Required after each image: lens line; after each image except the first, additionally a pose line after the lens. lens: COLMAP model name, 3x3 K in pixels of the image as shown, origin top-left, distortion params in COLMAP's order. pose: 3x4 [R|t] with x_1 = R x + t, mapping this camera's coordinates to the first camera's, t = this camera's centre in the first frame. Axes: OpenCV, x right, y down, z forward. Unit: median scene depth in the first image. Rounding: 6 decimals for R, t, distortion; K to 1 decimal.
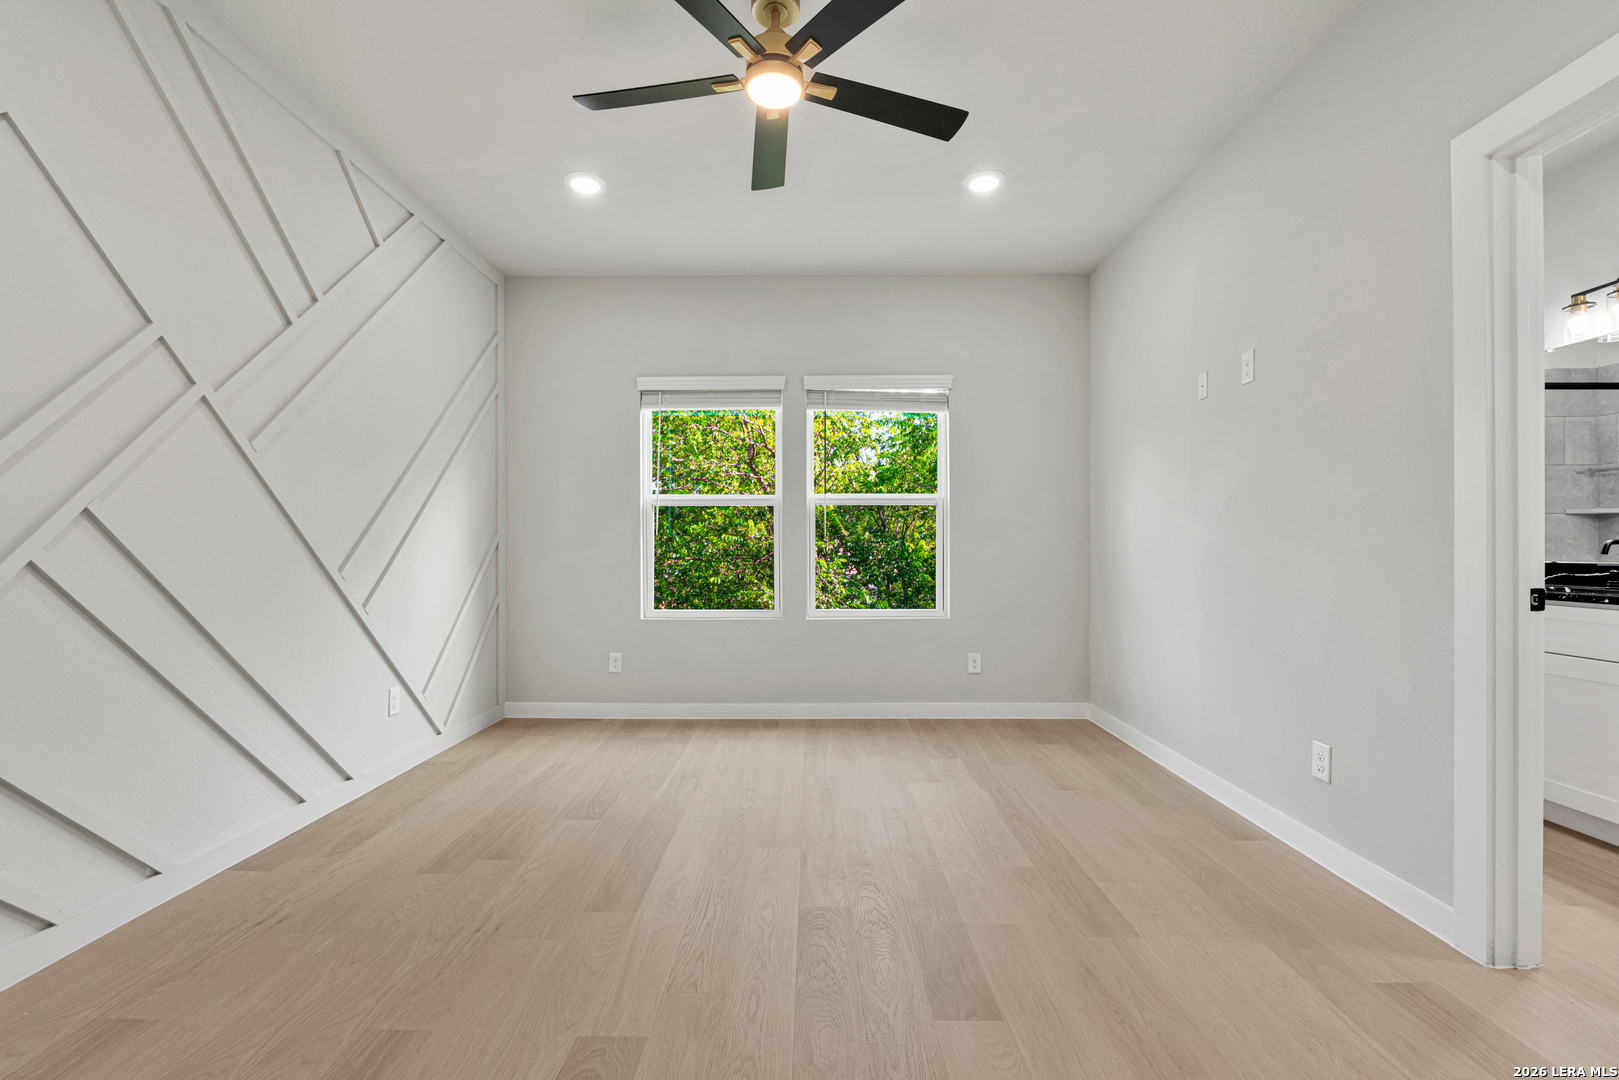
lens RADIAL K [[703.9, 0, 805.7], [0, 703.9, 546.9], [0, 0, 1]] dist [-0.004321, -0.000671]
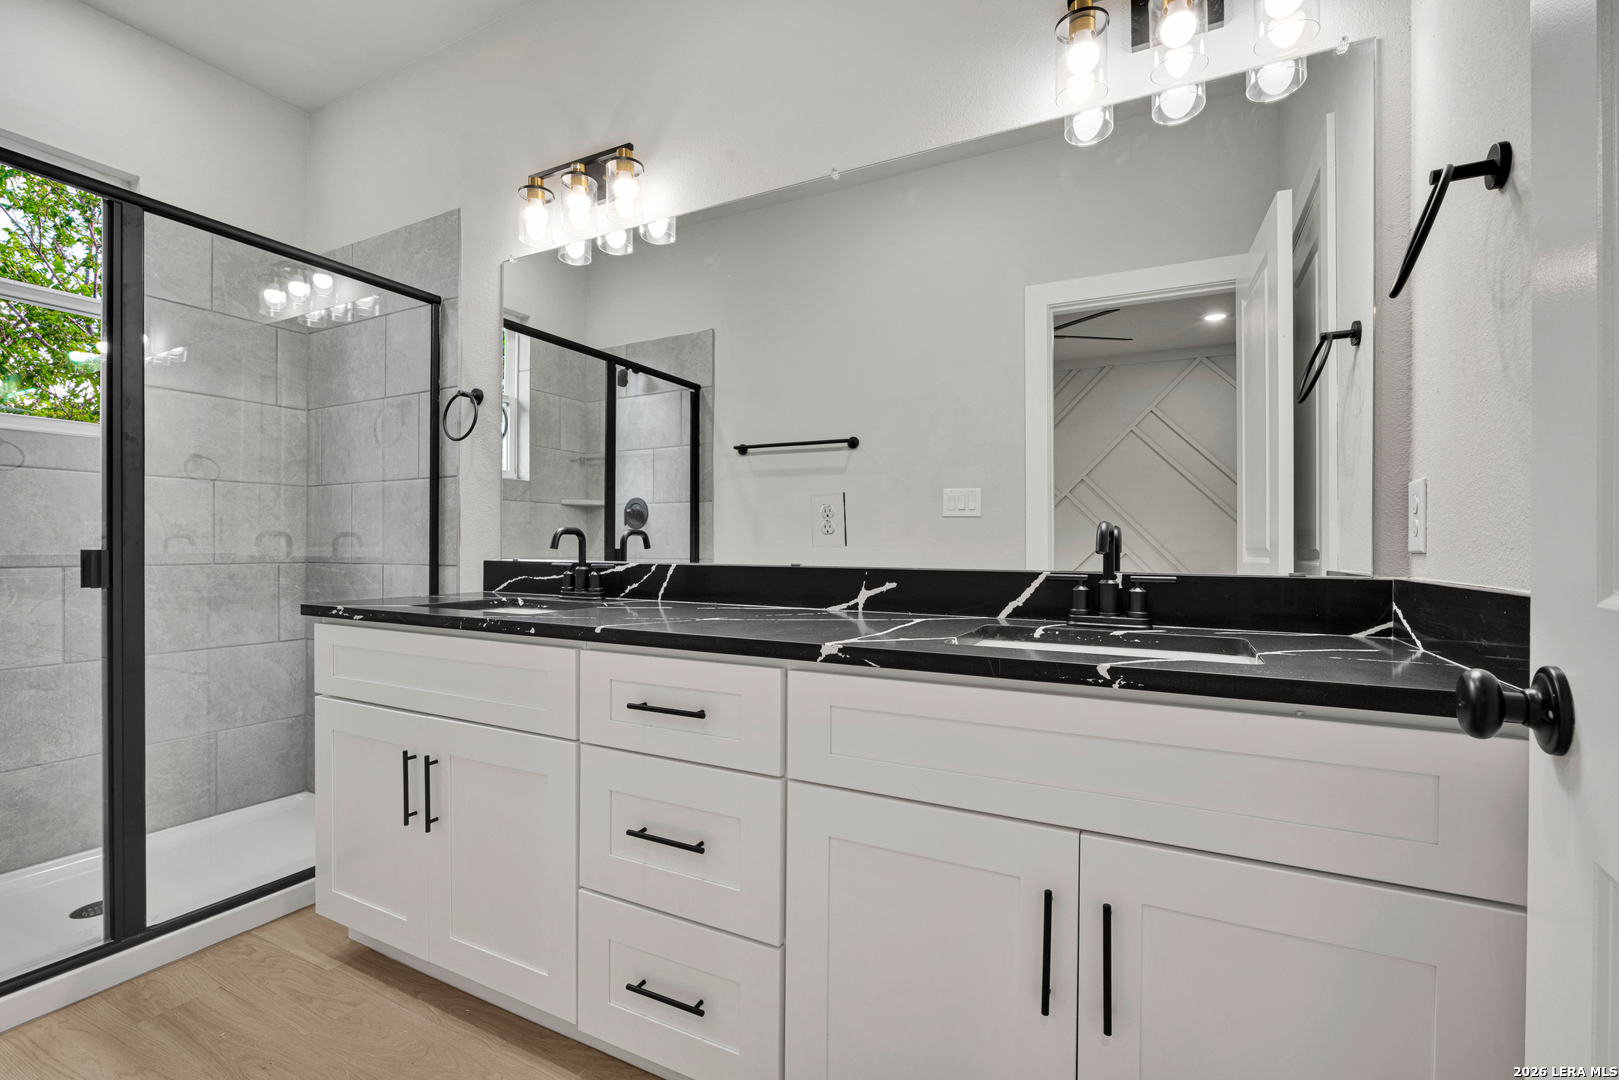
lens RADIAL K [[703.9, 0, 807.2], [0, 703.9, 543.3], [0, 0, 1]] dist [-0.004321, -0.000671]
pose [[0.446620, 0.001056, 0.894723, 0.417919], [-0.002793, 0.999996, 0.000213, 0.003035], [-0.894720, -0.002594, 0.446621, 0.309523]]
